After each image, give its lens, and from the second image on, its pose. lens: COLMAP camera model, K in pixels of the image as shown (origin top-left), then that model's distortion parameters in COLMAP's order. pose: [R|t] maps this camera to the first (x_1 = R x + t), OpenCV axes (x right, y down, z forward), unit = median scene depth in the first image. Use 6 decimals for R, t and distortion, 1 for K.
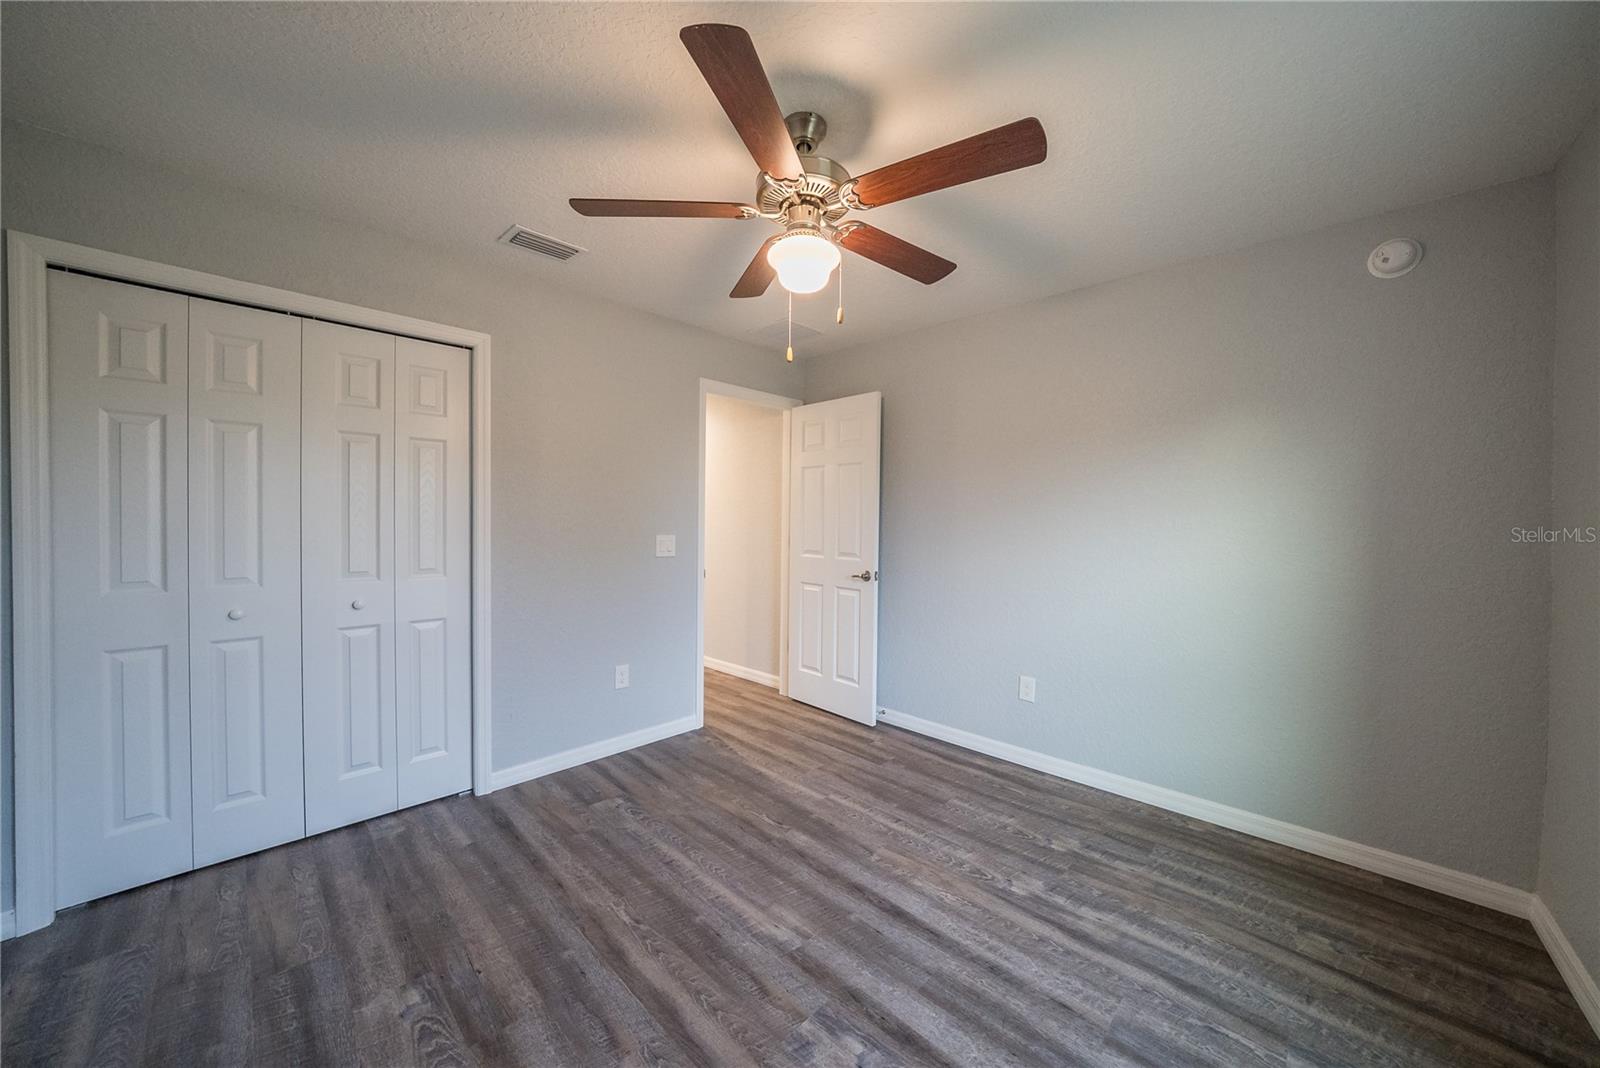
lens RADIAL K [[561.3, 0, 802.4], [0, 561.3, 527.2], [0, 0, 1]] dist [-0.025021, 0.003124]
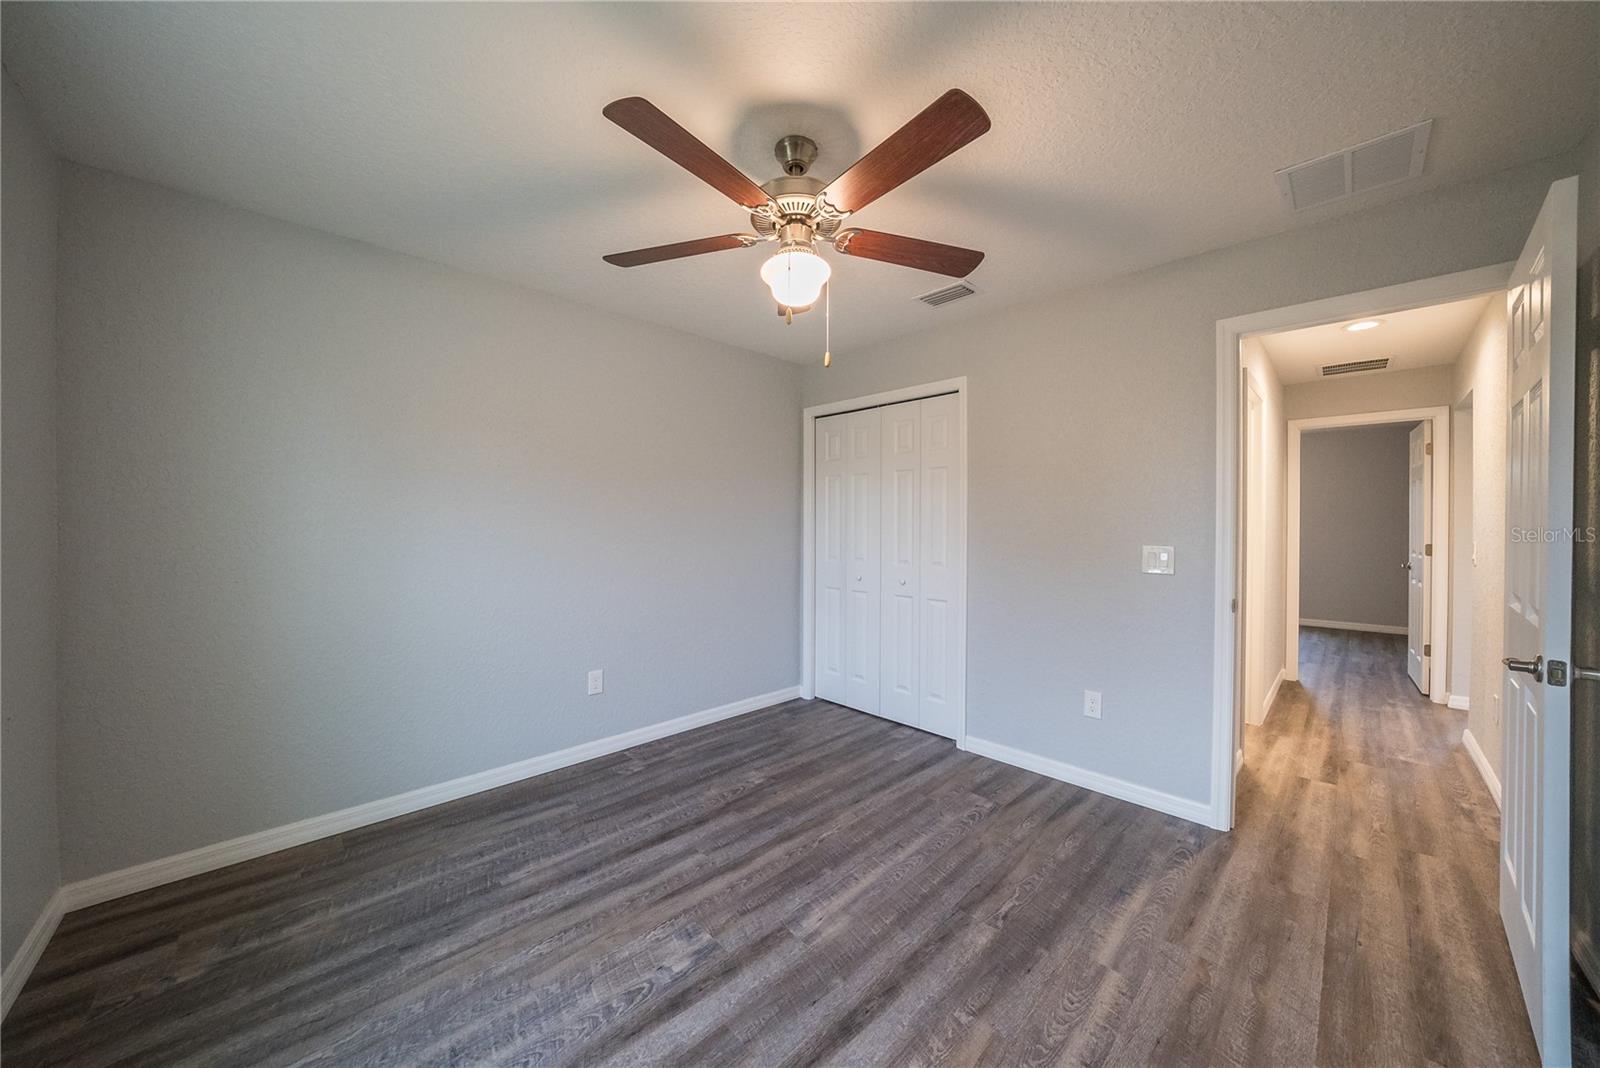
lens RADIAL K [[561.3, 0, 802.4], [0, 561.3, 527.2], [0, 0, 1]] dist [-0.025021, 0.003124]
pose [[-0.024162, -0.001566, -0.999707, 0.834559], [-0.018711, 0.999824, -0.001114, -0.001115], [0.999533, 0.018678, -0.024187, 0.834351]]
